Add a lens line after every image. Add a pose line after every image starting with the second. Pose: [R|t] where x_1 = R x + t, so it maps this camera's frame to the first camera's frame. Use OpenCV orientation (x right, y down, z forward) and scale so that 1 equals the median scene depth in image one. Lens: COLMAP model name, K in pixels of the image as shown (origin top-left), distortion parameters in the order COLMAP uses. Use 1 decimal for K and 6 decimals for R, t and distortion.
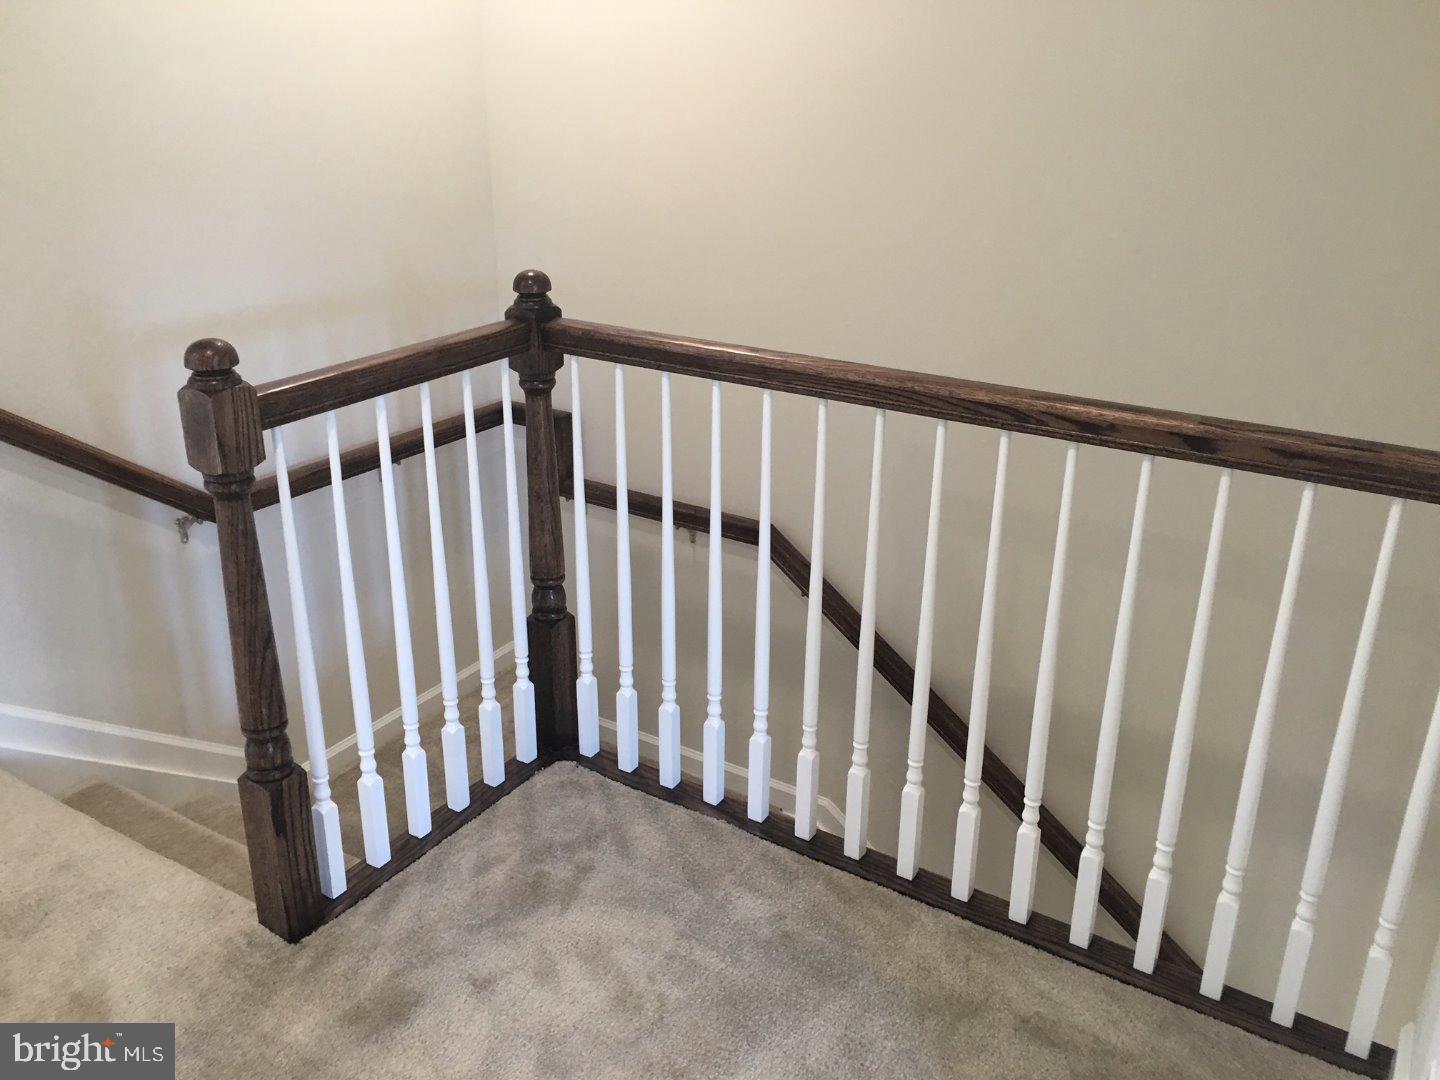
lens RADIAL K [[1203.5, 0, 720.0], [0, 1203.5, 540.0], [0, 0, 1]] dist [-0.007019, -0.001928]
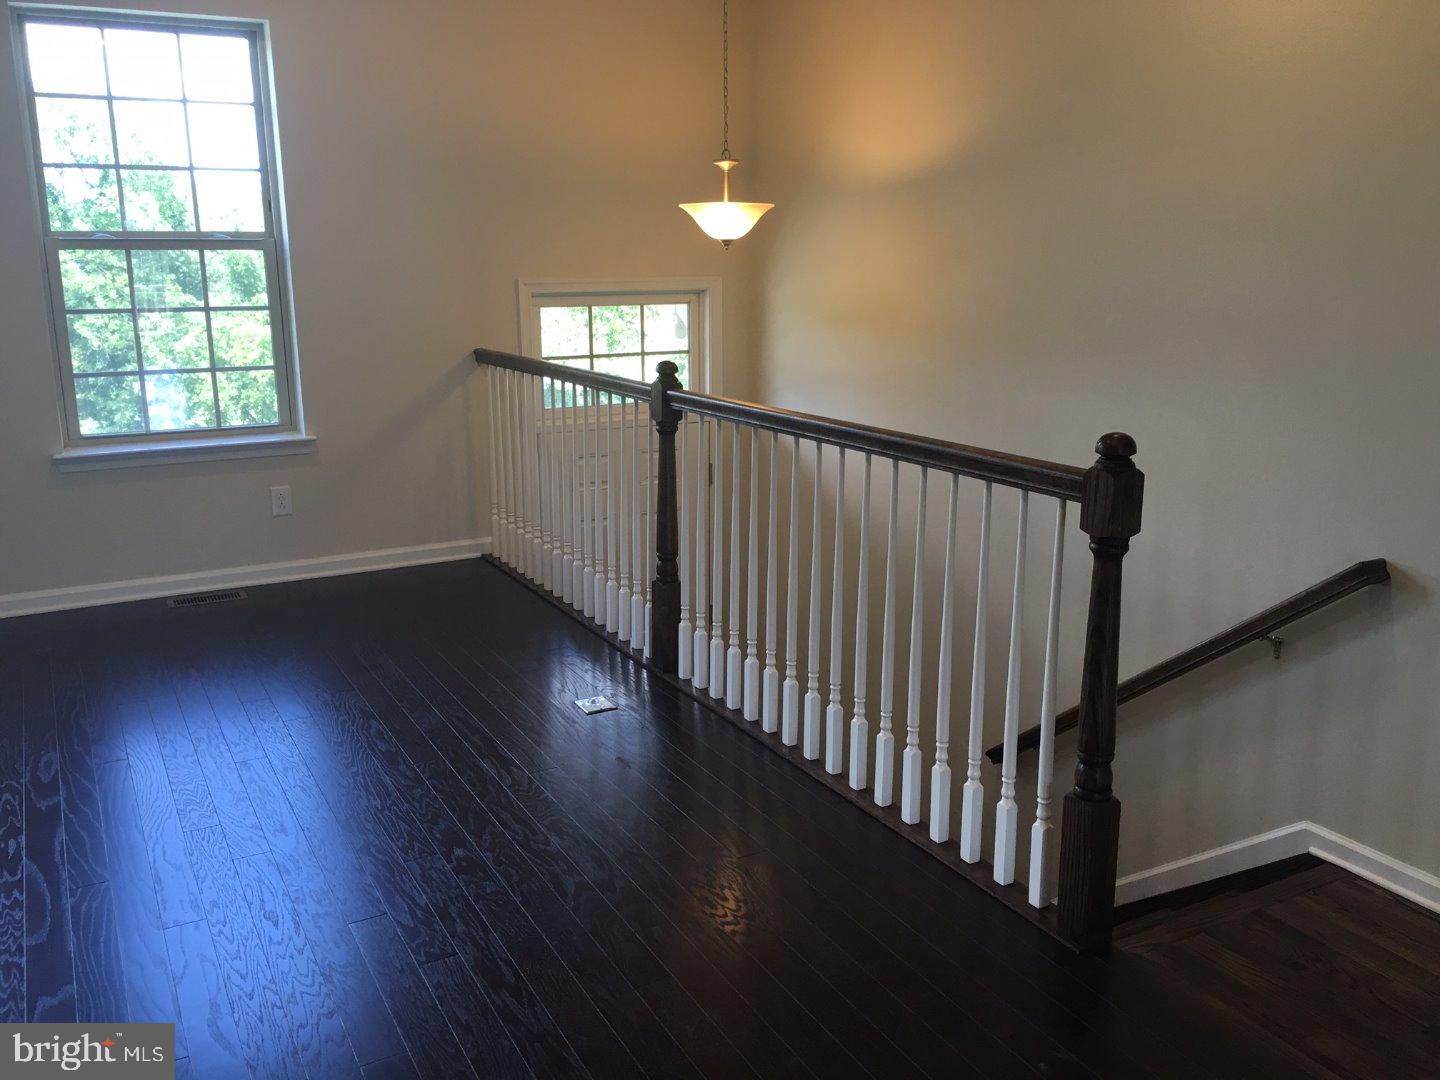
lens RADIAL K [[1242.0, 0, 720.0], [0, 1242.0, 540.0], [0, 0, 1]] dist [0.040661, 0.000527]
pose [[0.883138, 0.102816, -0.457707, 0.215153], [-0.162777, 0.982229, -0.093435, 0.053148], [0.439966, 0.157020, 0.884180, -0.127118]]
